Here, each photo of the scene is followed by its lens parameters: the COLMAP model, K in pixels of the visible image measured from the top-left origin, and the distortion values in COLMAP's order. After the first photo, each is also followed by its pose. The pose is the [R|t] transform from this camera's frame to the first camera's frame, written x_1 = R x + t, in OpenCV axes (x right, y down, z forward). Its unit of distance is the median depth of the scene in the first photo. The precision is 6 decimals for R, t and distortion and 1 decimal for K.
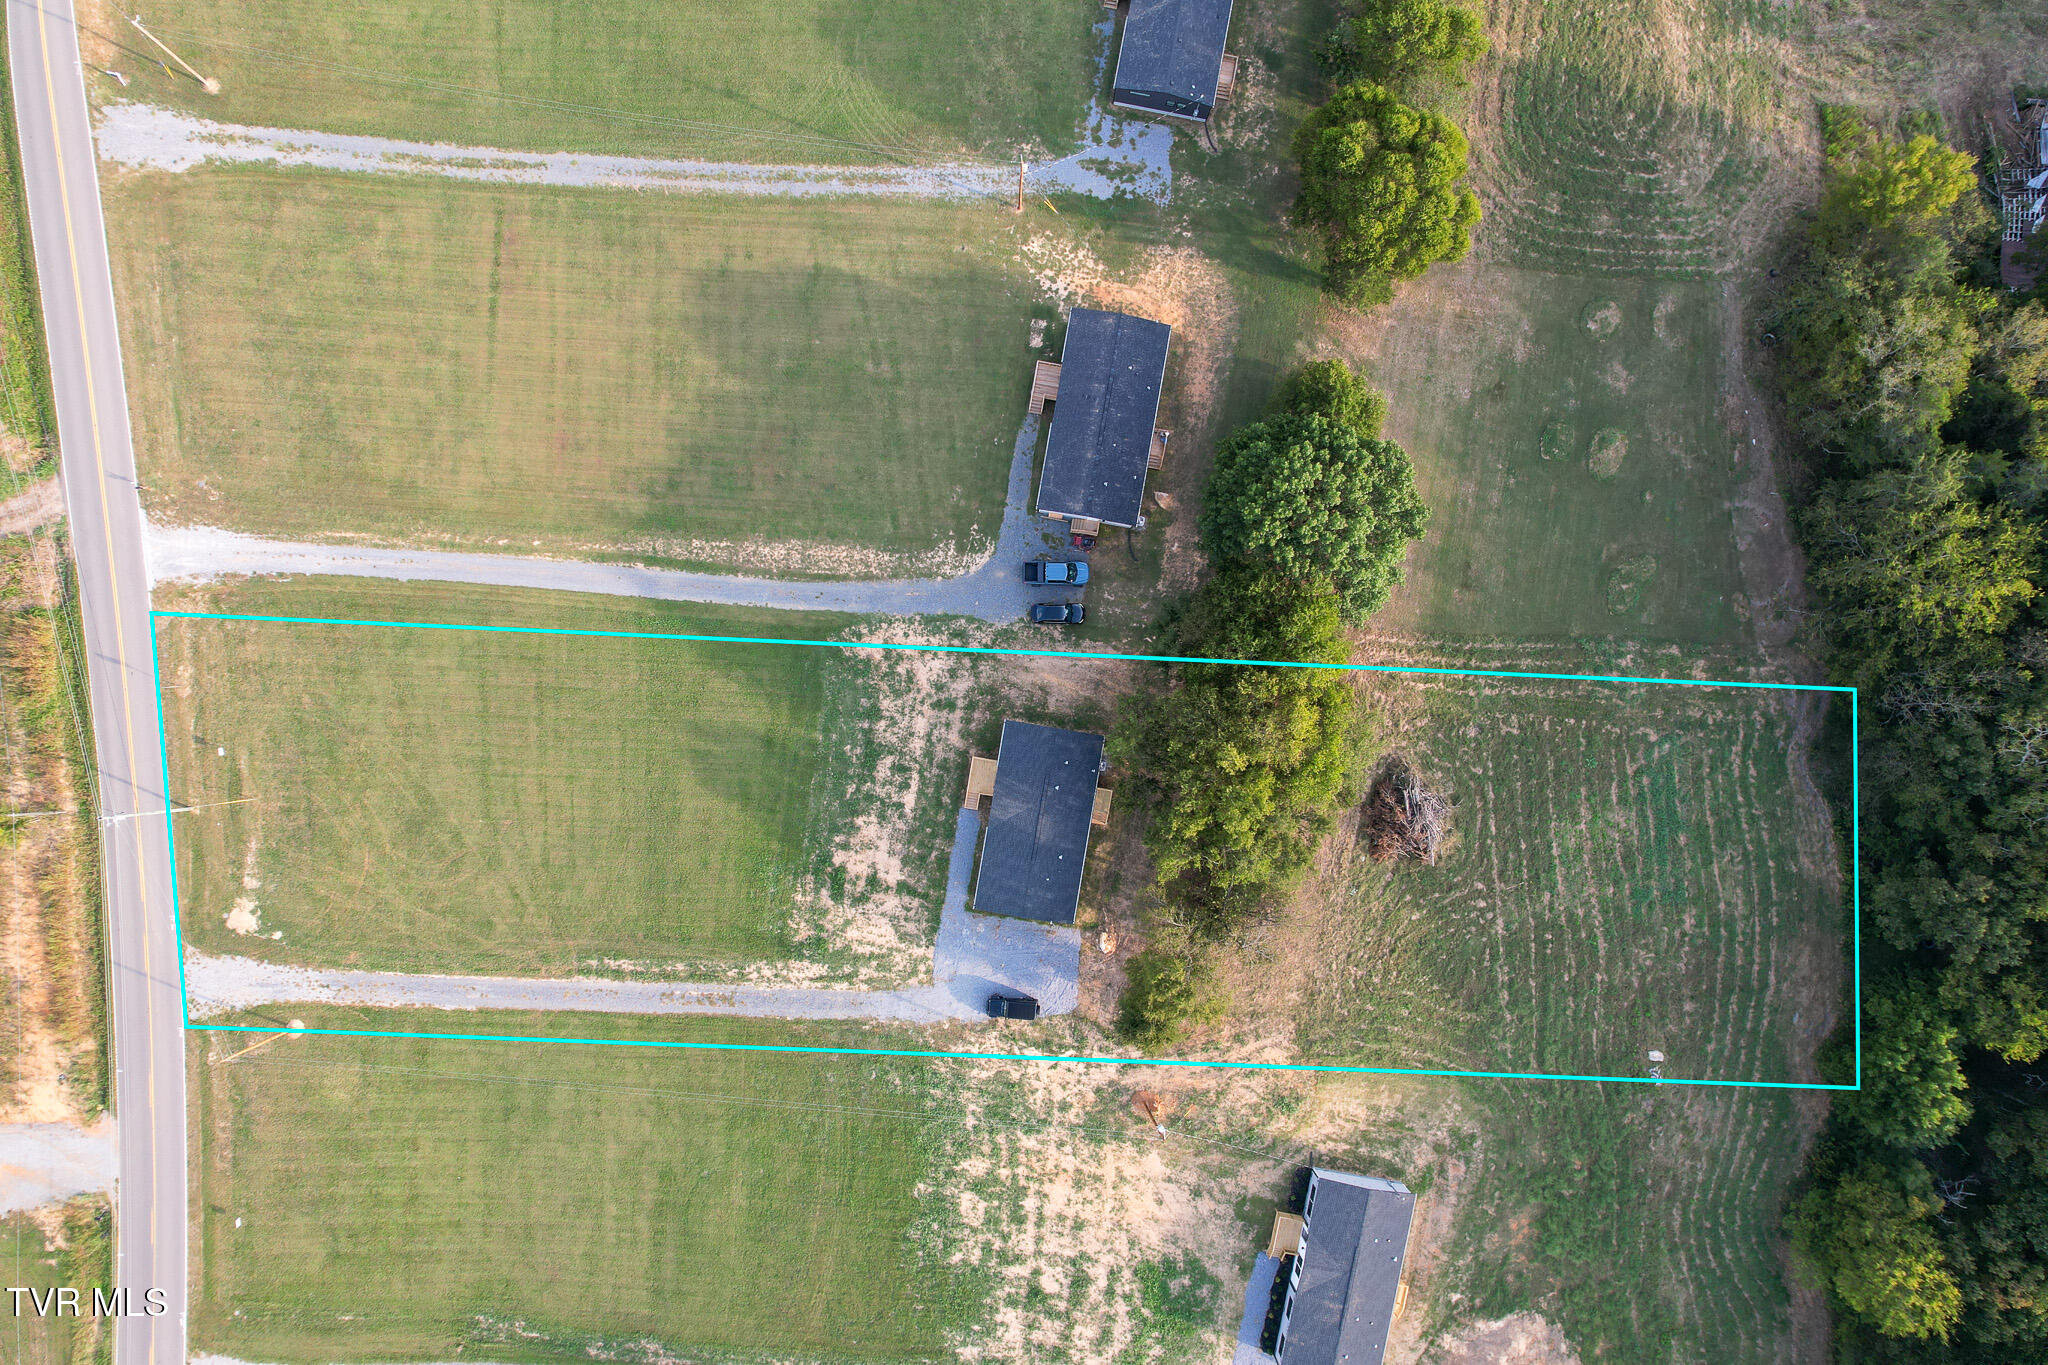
lens RADIAL K [[1272.5, 0, 1024.0], [0, 1272.5, 682.5], [0, 0, 1]] dist [-0.048312, 0.000678]
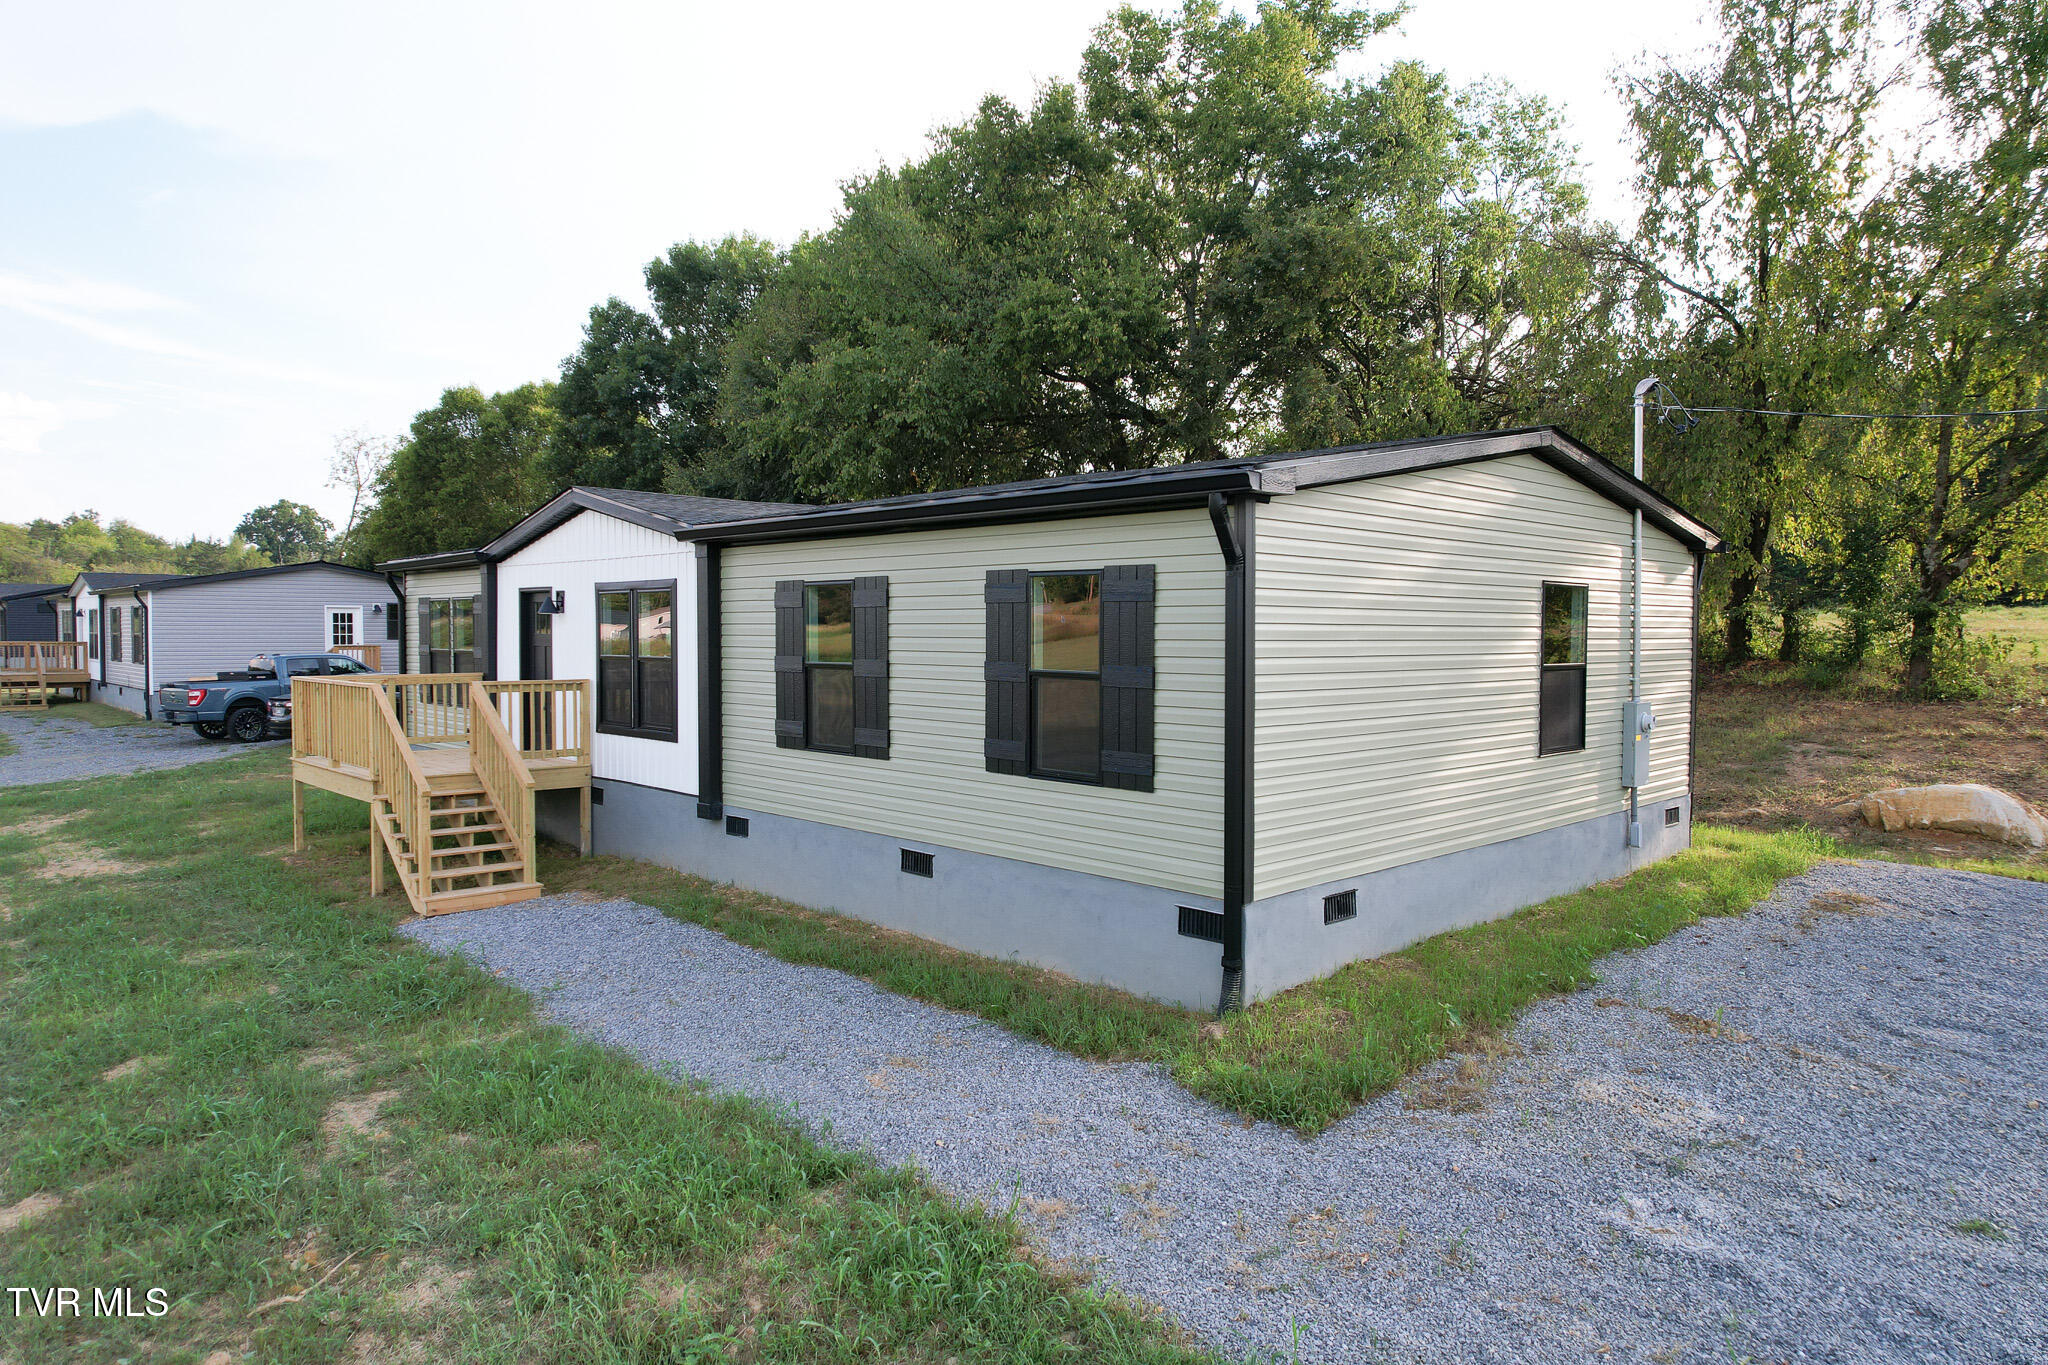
lens RADIAL K [[1306.6, 0, 1030.5], [0, 1306.6, 684.3], [0, 0, 1]] dist [-0.059739, 0.042676]
pose [[0.608402, -0.059893, 0.791366, -0.103323], [0.793537, 0.030703, -0.607747, 0.208263], [0.012102, 0.997733, 0.066207, 0.979008]]
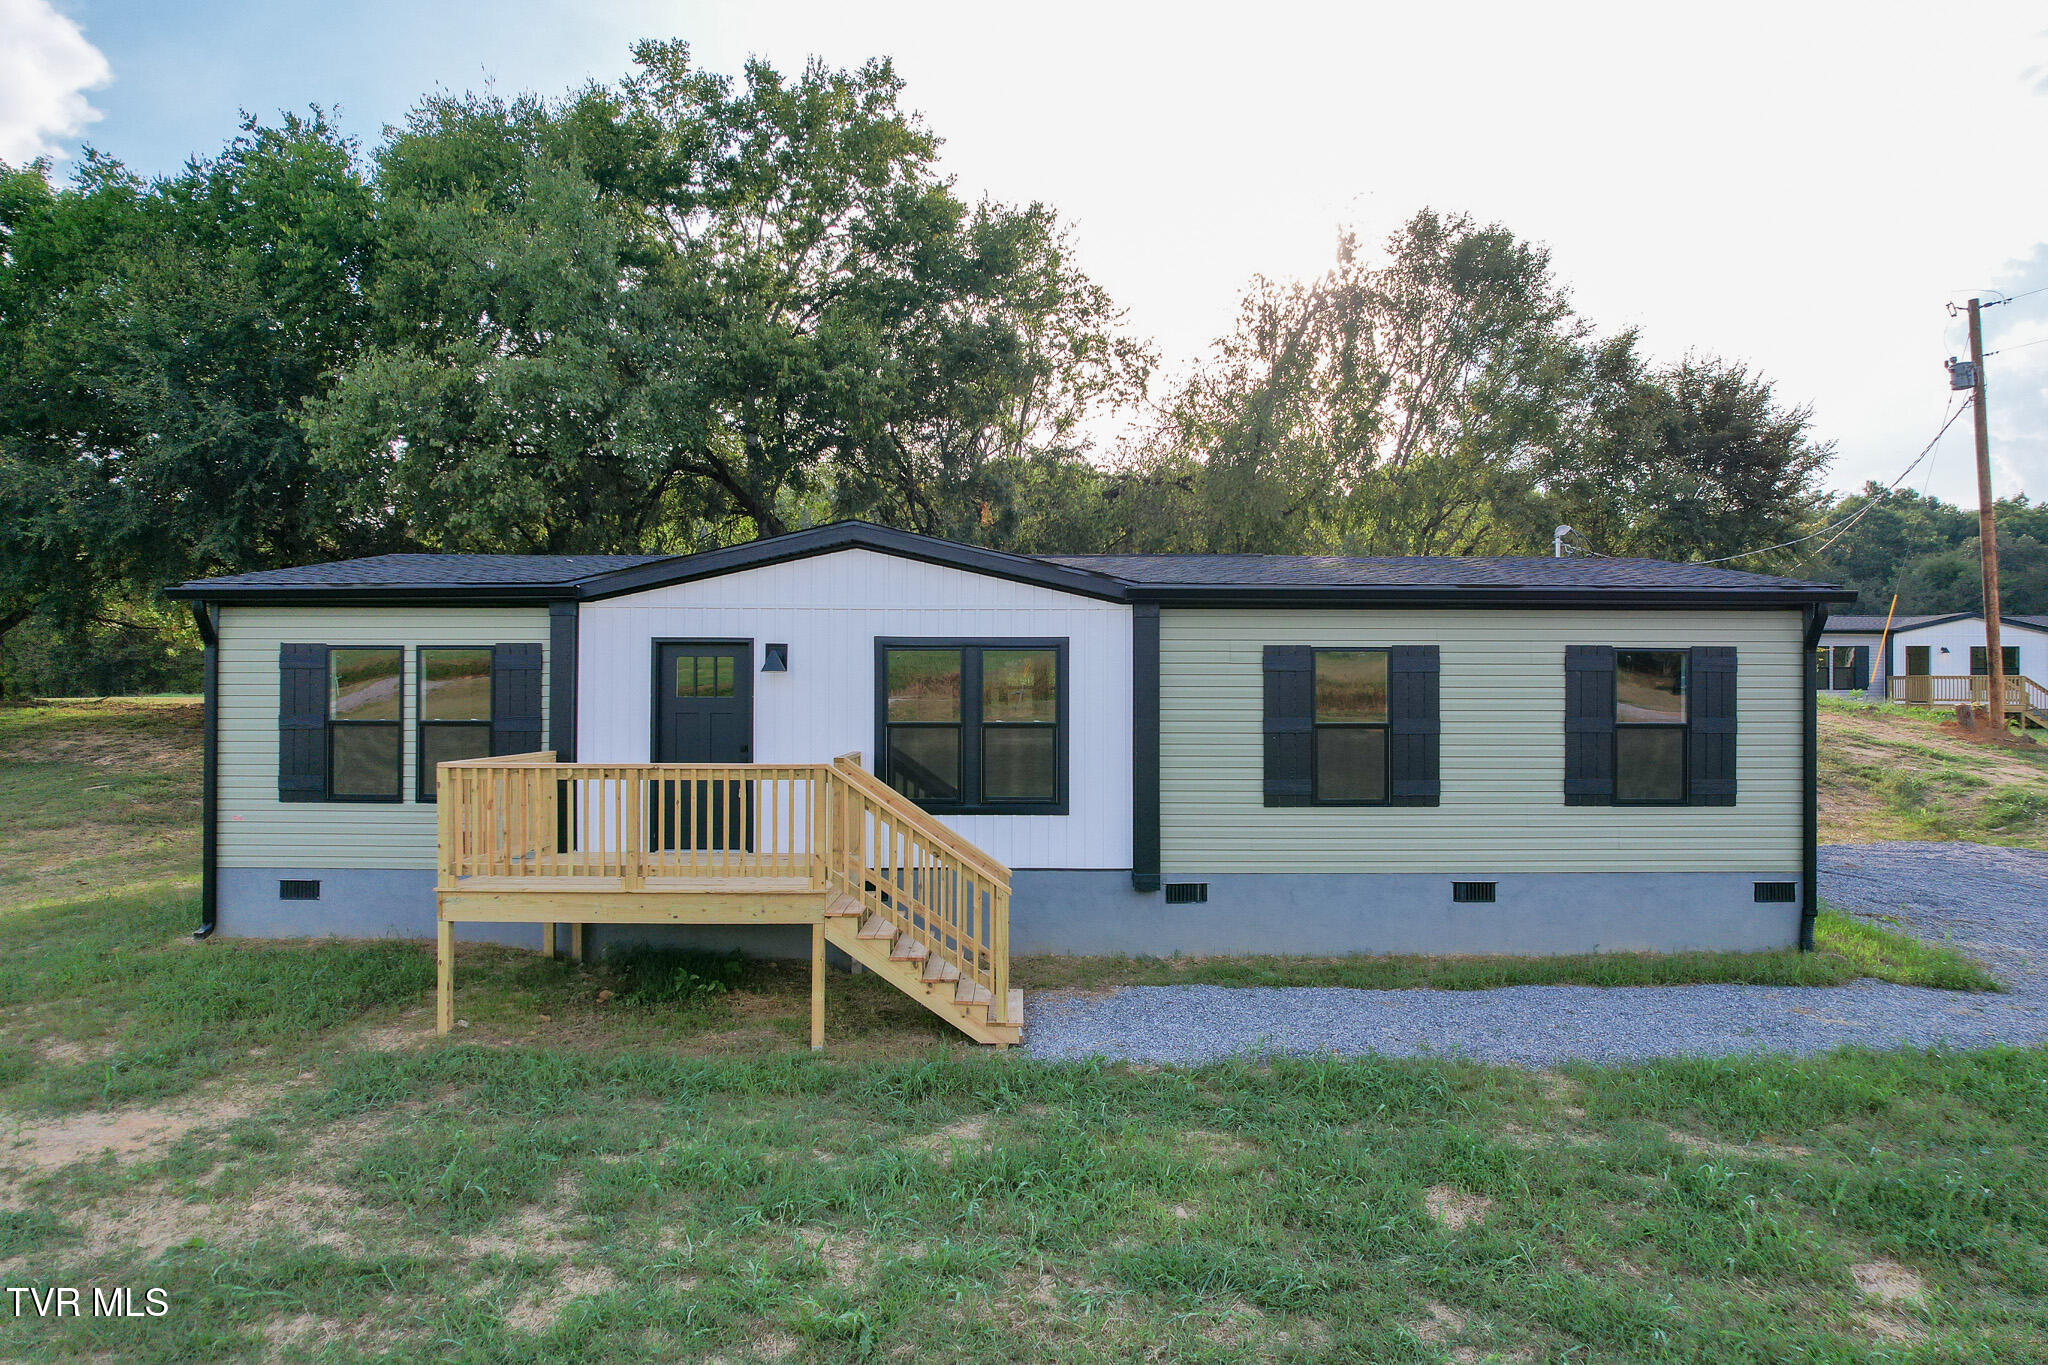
lens RADIAL K [[1306.0, 0, 1025.1], [0, 1306.0, 701.9], [0, 0, 1]] dist [-0.074113, 0.057153]
pose [[-0.158743, -0.030221, 0.986857, -0.137257], [0.987267, 0.005499, 0.158977, 0.084404], [-0.010231, 0.999528, 0.028963, 0.979254]]
